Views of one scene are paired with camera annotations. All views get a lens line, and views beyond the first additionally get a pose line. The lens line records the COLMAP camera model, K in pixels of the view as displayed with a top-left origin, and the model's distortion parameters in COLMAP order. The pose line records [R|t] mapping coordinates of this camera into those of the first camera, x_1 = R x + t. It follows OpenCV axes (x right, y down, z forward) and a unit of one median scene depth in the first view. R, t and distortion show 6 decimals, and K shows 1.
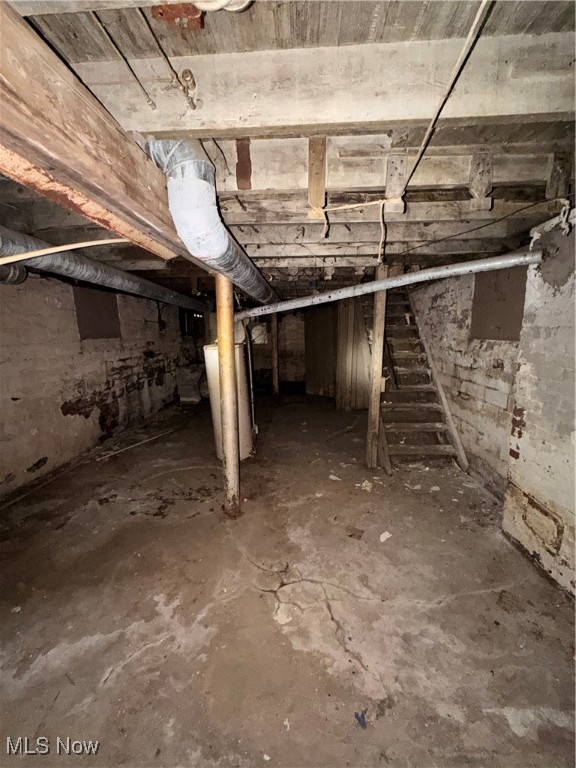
lens RADIAL K [[310.0, 0, 289.9], [0, 310.0, 385.1], [0, 0, 1]] dist [-0.002229, 0.000173]
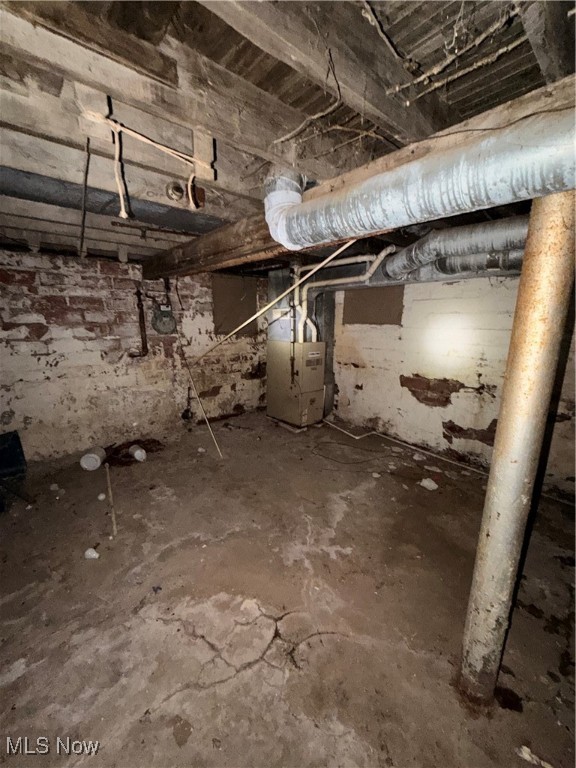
lens RADIAL K [[310.0, 0, 287.8], [0, 310.0, 384.5], [0, 0, 1]] dist [-0.002229, 0.000173]
pose [[-0.725981, 0.150884, -0.670959, 0.341201], [-0.115620, 0.934970, 0.335355, -0.202290], [0.677926, 0.321038, -0.661325, 1.151810]]
